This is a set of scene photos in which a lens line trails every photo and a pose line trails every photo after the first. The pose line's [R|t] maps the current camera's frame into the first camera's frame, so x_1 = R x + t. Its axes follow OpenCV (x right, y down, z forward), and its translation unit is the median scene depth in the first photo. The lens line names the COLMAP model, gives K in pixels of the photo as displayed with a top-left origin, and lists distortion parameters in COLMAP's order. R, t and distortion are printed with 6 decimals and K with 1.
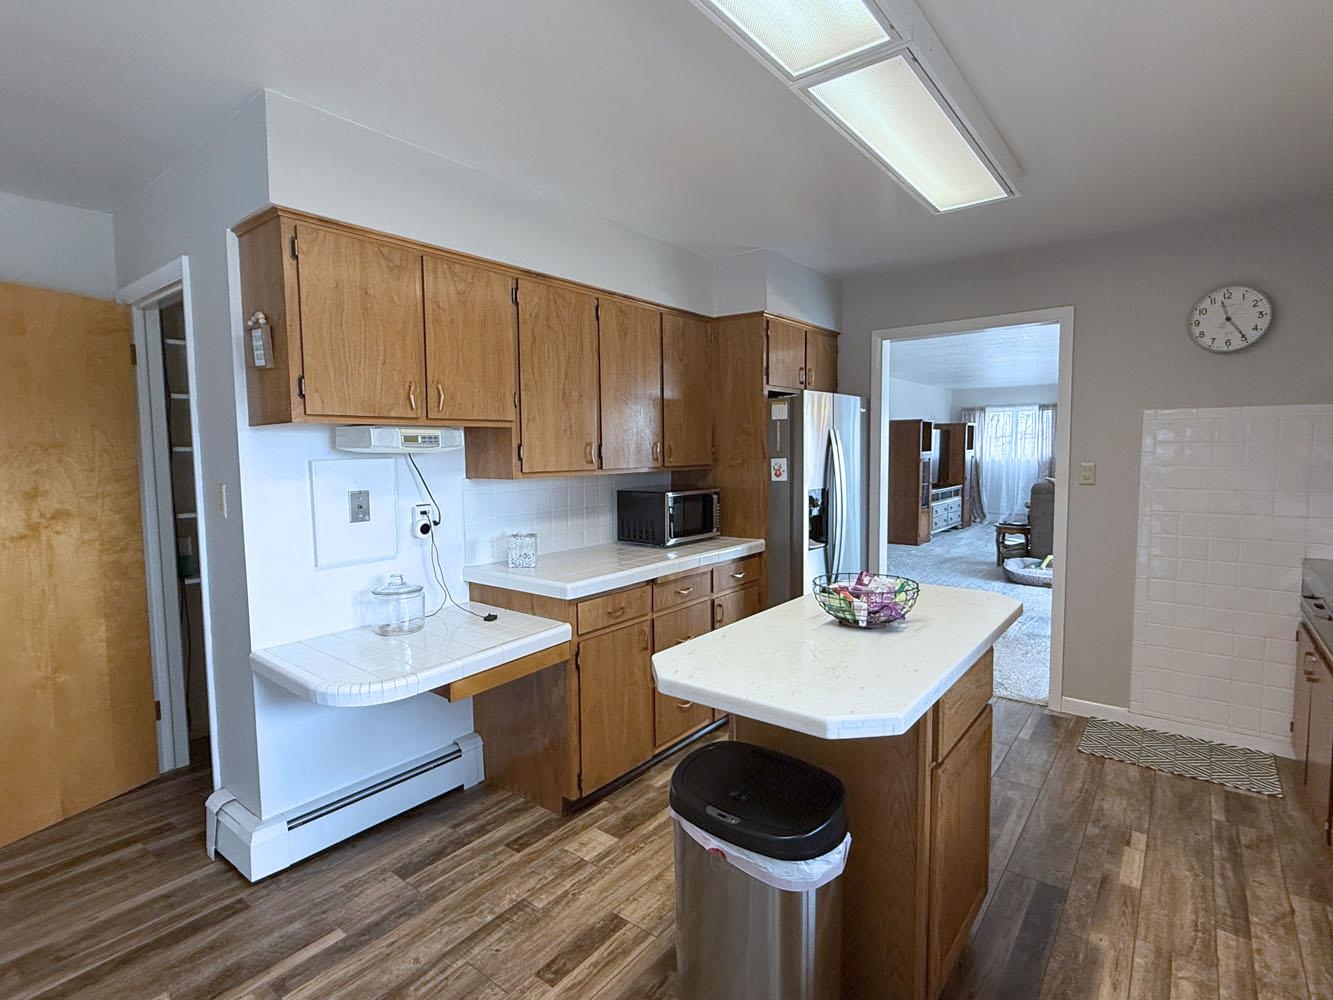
lens RADIAL K [[674.4, 0, 669.0], [0, 674.4, 496.1], [0, 0, 1]] dist [-0.004089, -0.001558]
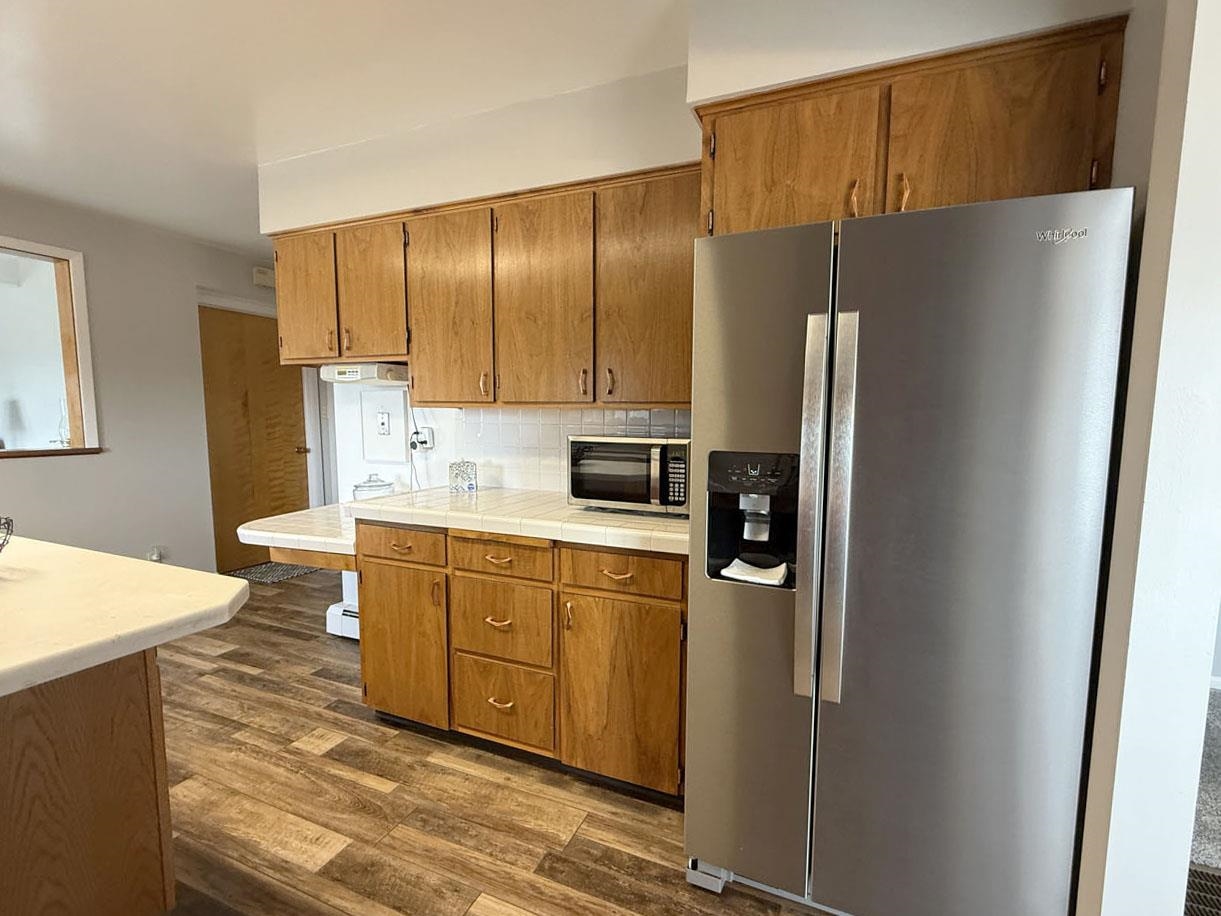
lens RADIAL K [[524.5, 0, 618.9], [0, 524.5, 463.7], [0, 0, 1]] dist [-0.002344, 0.000079]
pose [[0.281912, 0.106521, -0.953509, 0.776305], [-0.082759, 0.992813, 0.086444, -0.038846], [0.955864, 0.054542, 0.288702, 1.192785]]
